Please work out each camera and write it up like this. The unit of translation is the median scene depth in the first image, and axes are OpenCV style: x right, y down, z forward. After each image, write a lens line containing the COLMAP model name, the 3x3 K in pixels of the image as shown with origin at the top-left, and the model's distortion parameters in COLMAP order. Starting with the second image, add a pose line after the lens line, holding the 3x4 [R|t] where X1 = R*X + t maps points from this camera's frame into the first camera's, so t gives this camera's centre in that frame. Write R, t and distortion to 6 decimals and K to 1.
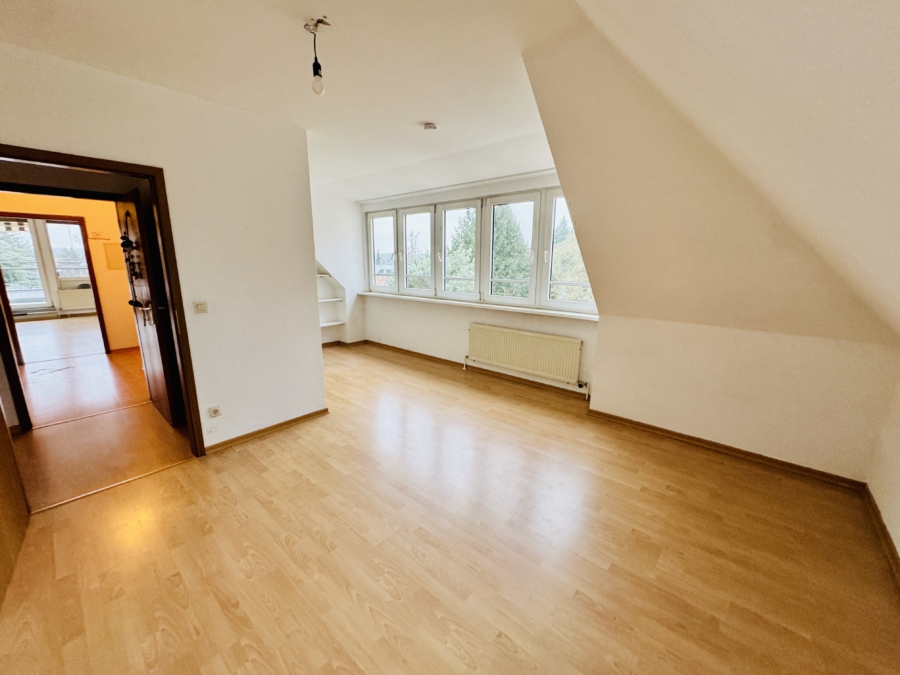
lens RADIAL K [[357.5, 0, 450.0], [0, 357.5, 337.5], [0, 0, 1]] dist [0.000349, -0.000498]
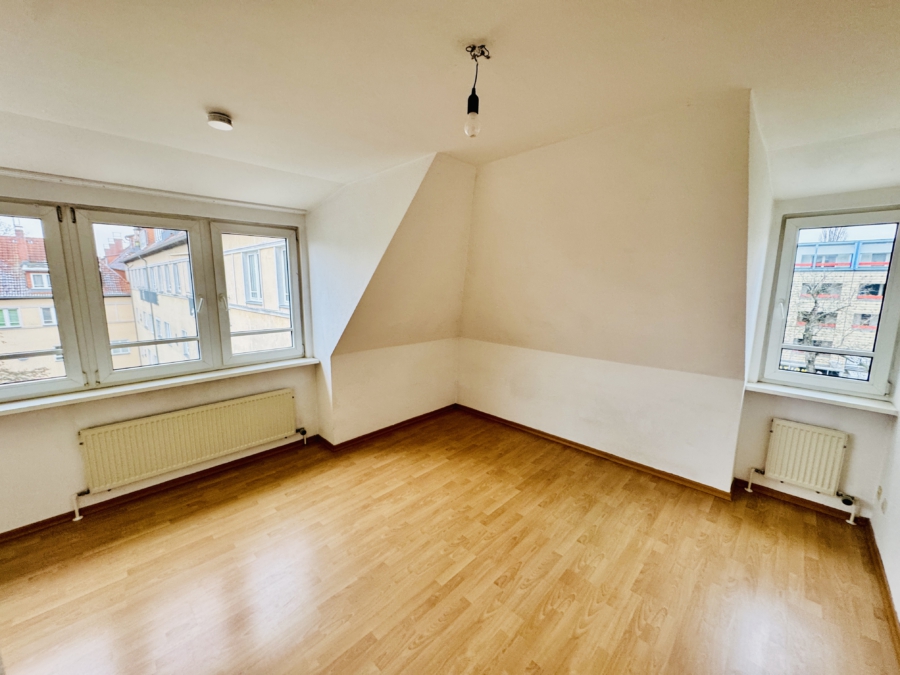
lens RADIAL K [[357.5, 0, 450.0], [0, 357.5, 337.5], [0, 0, 1]] dist [0.000349, -0.000498]
pose [[0.055396, -0.163989, 0.984905, -0.687104], [0.206268, 0.967021, 0.149410, -0.232366], [-0.976926, 0.194878, 0.087395, 0.621836]]
